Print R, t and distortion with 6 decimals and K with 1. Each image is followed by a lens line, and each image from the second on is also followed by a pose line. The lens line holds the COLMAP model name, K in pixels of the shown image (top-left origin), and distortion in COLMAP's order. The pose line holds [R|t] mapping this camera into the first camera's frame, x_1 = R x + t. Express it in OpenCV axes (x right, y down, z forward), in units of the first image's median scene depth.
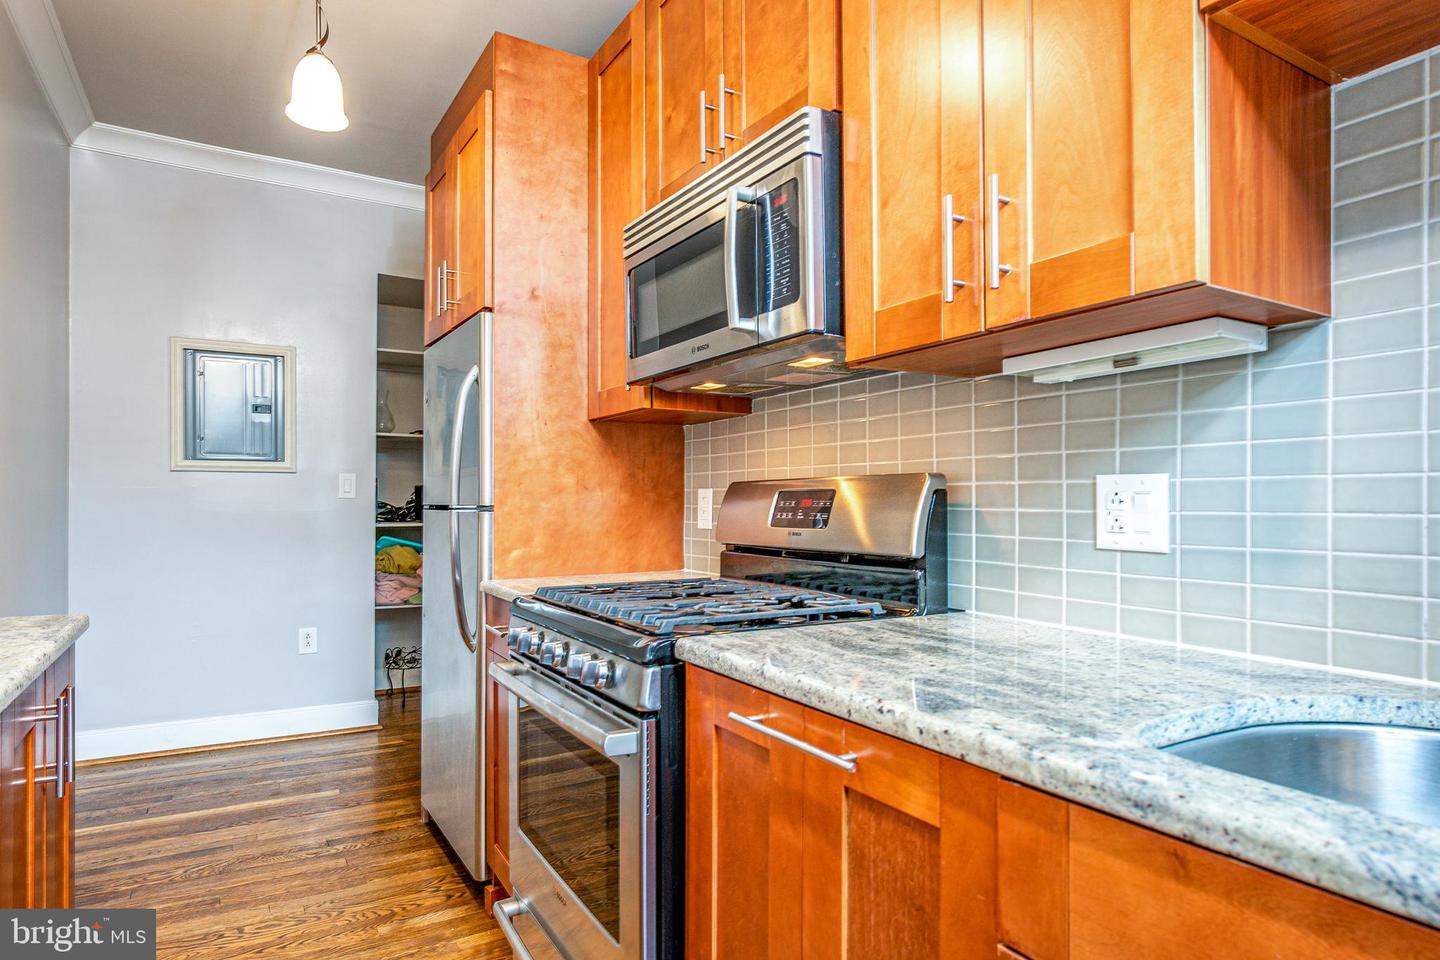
lens RADIAL K [[829.8, 0, 722.1], [0, 829.8, 489.3], [0, 0, 1]] dist [-0.002139, -0.000421]
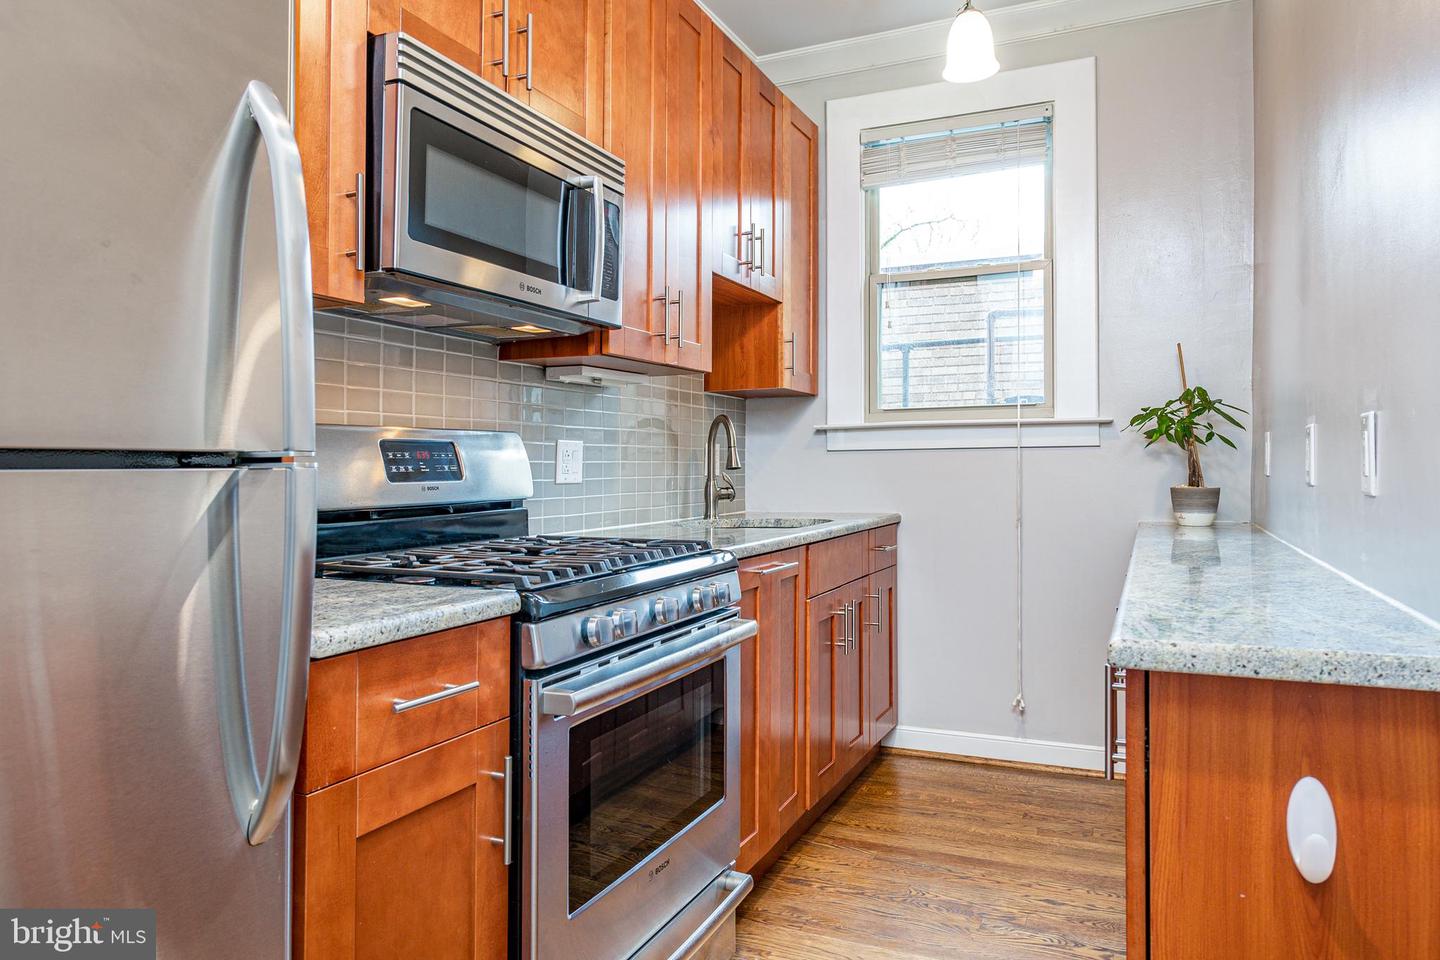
lens RADIAL K [[981.4, 0, 721.4], [0, 981.4, 471.6], [0, 0, 1]] dist [0.010714, 0.002409]
pose [[-0.571641, 0.002729, 0.820499, -1.283714], [-0.001219, 0.999991, -0.004175, 0.052010], [-0.820503, -0.003386, -0.571633, 1.751703]]
